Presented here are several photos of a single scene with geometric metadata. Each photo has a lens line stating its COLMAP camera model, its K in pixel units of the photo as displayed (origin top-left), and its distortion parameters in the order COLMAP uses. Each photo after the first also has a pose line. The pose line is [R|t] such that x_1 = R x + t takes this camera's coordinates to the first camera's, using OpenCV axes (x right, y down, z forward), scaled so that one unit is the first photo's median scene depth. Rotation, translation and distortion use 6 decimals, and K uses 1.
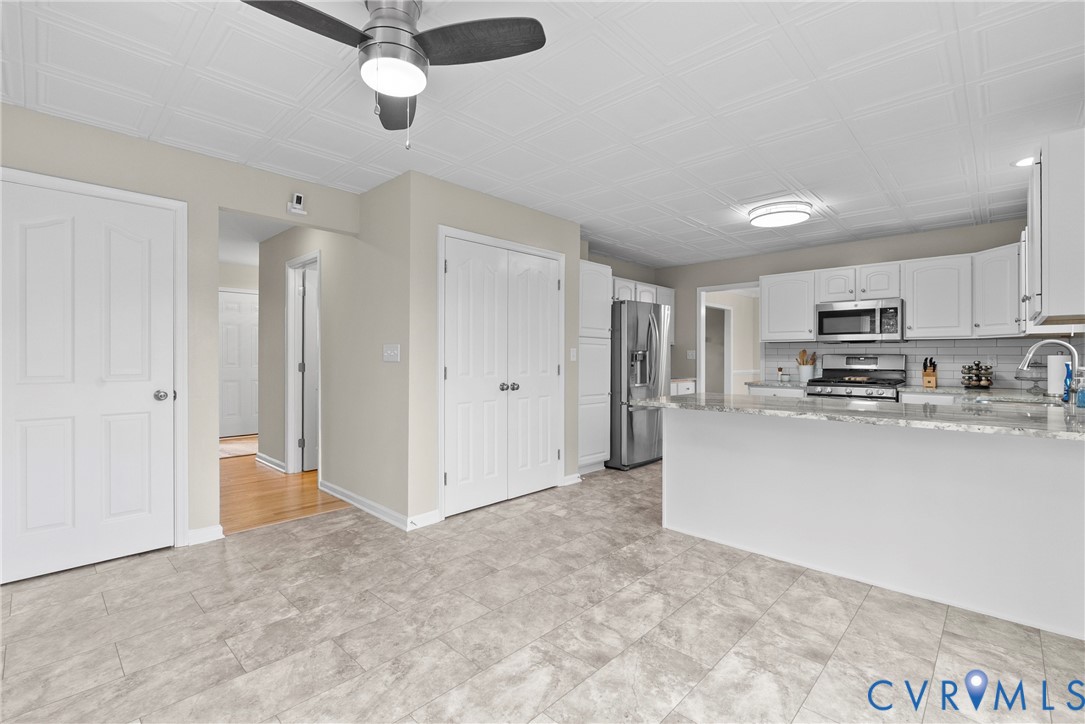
lens RADIAL K [[486.7, 0, 549.9], [0, 486.7, 358.0], [0, 0, 1]] dist [-0.005690, 0.001569]
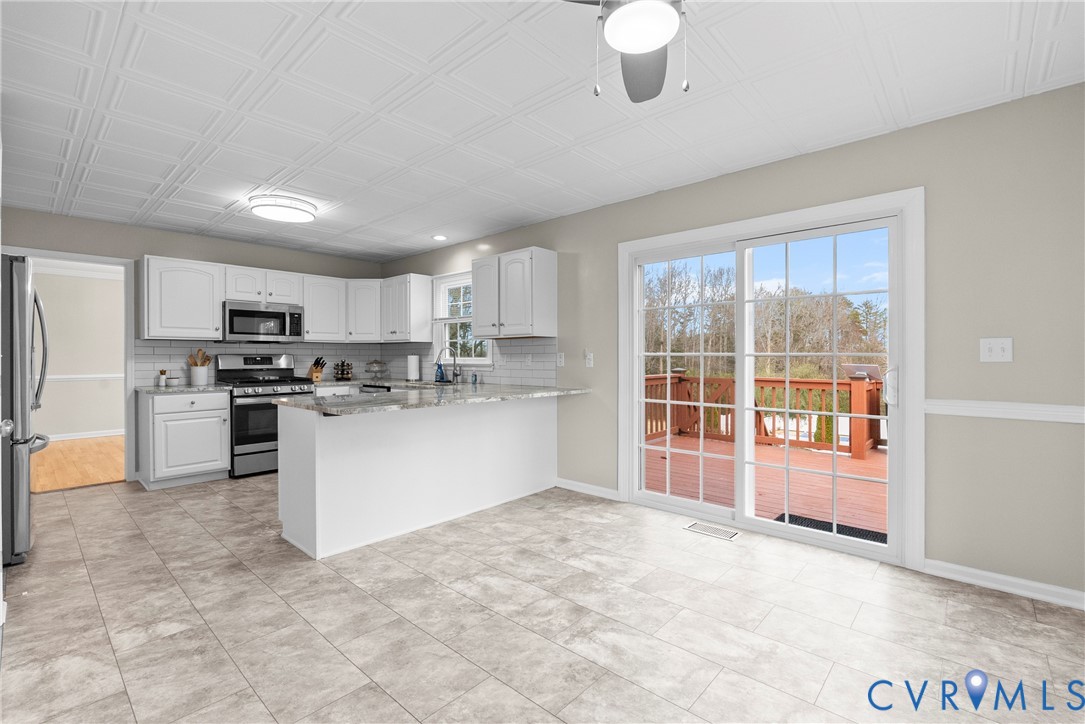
lens RADIAL K [[486.7, 0, 540.5], [0, 486.7, 358.2], [0, 0, 1]] dist [-0.005690, 0.001569]
pose [[-0.016297, -0.004975, 0.999855, -0.729019], [0.003587, 0.999981, 0.005034, -0.004410], [-0.999861, 0.003668, -0.016279, 0.742705]]
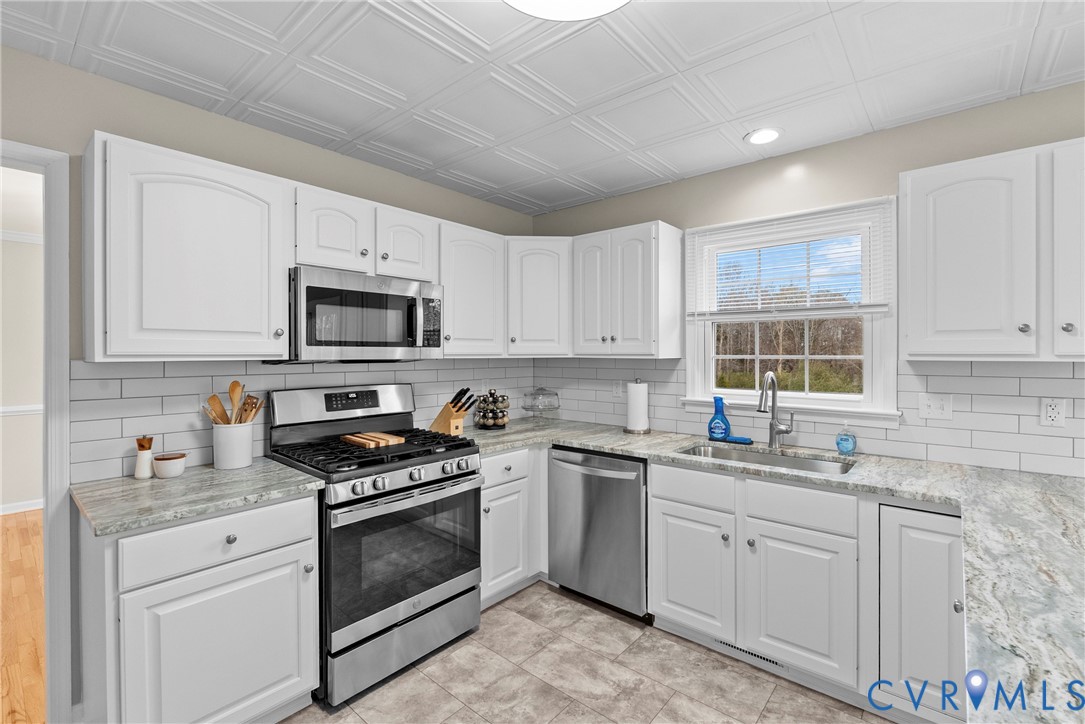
lens RADIAL K [[486.7, 0, 539.3], [0, 486.7, 353.9], [0, 0, 1]] dist [-0.005690, 0.001569]
pose [[-0.043831, -0.004773, 0.999028, 0.268673], [0.001215, 0.999988, 0.004831, -0.076265], [-0.999038, 0.001426, -0.043825, 1.499487]]
